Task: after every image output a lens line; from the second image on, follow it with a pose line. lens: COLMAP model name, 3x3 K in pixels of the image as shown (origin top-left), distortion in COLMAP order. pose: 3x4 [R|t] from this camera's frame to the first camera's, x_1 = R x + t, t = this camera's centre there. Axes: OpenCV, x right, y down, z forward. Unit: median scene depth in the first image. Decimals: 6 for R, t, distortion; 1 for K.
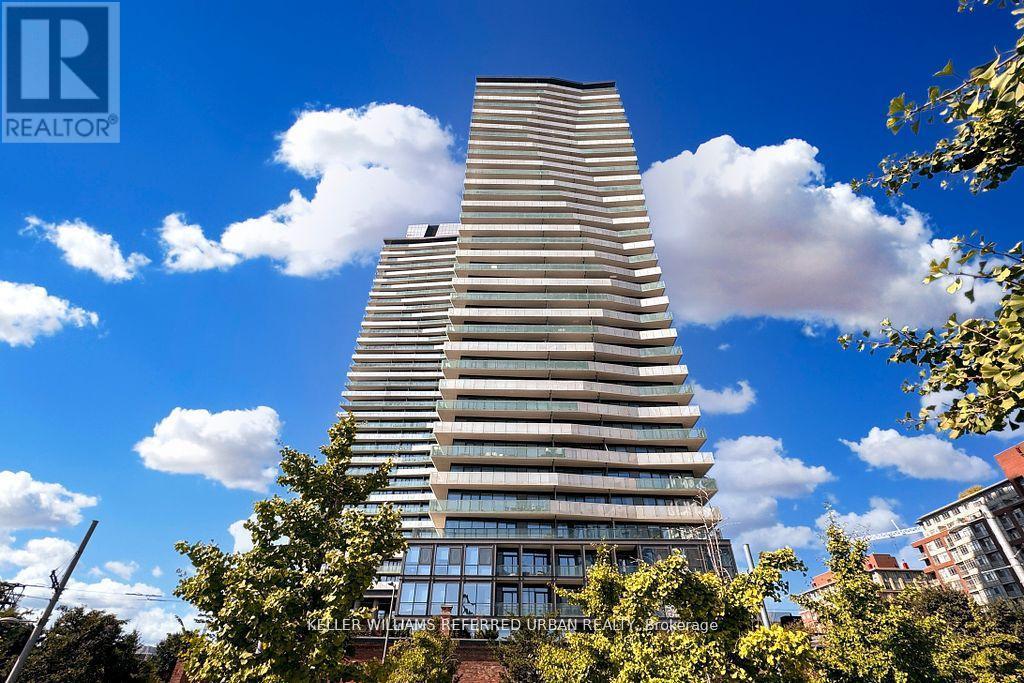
lens RADIAL K [[482.3, 0, 509.2], [0, 482.3, 343.3], [0, 0, 1]] dist [-0.005612, -0.000472]
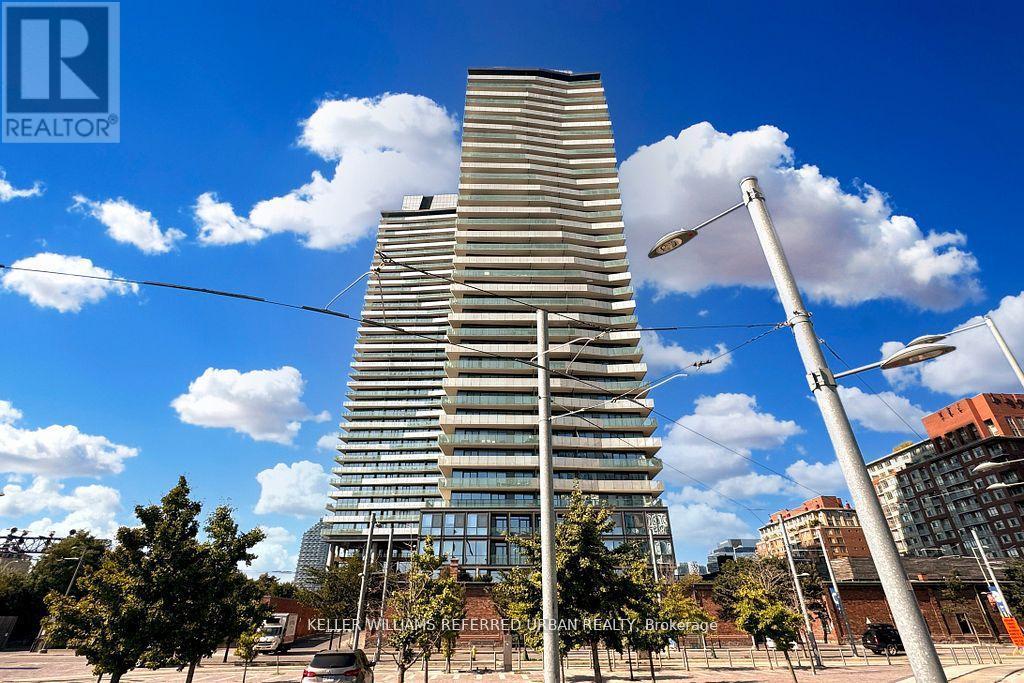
lens RADIAL K [[482.3, 0, 510.5], [0, 482.3, 341.8], [0, 0, 1]] dist [-0.005612, -0.000472]
pose [[0.999880, -0.007180, 0.013759, 0.005916], [0.005486, 0.992827, 0.119437, -0.091670], [-0.014518, -0.119347, 0.992746, -0.113251]]
